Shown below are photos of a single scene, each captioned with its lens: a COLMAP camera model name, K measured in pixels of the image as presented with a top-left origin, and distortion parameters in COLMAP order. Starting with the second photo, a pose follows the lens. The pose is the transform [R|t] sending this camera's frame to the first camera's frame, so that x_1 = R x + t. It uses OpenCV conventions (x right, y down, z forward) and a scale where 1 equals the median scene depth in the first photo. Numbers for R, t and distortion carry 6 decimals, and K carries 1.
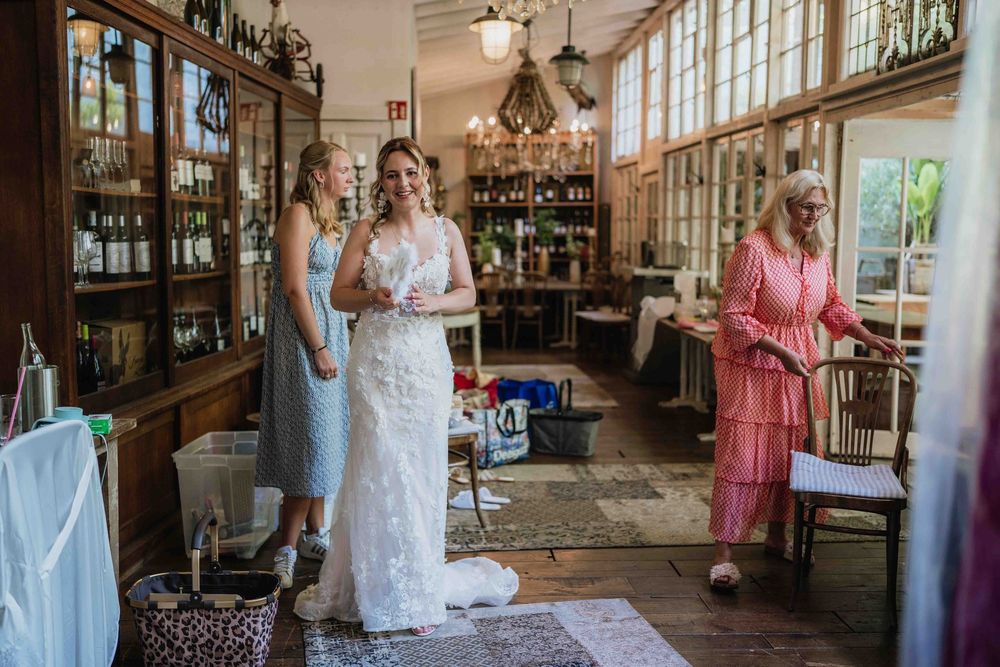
lens RADIAL K [[997.9, 0, 500.0], [0, 997.9, 333.5], [0, 0, 1]] dist [0.003827, 0.033721]
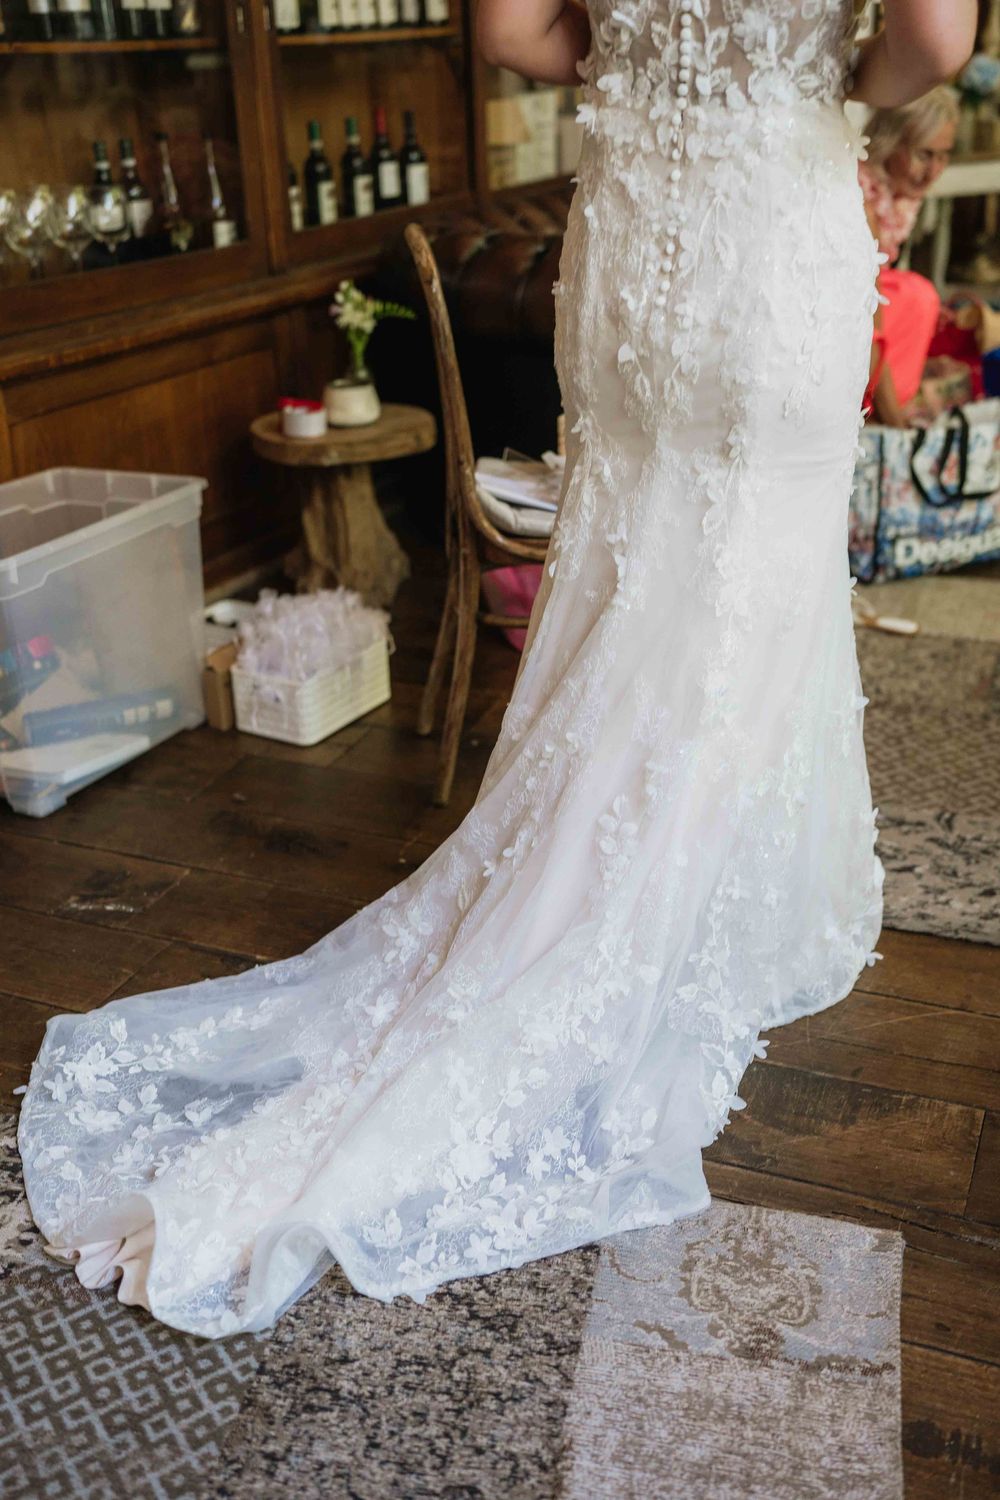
lens RADIAL K [[1561.5, 0, 512.0], [0, 1561.5, 777.5], [0, 0, 1]] dist [-0.005226, 0.032731]
pose [[0.900398, 0.159788, -0.404661, 0.116276], [-0.010416, 0.937764, 0.347118, -0.003043], [0.434942, -0.308329, 0.846025, 0.396073]]
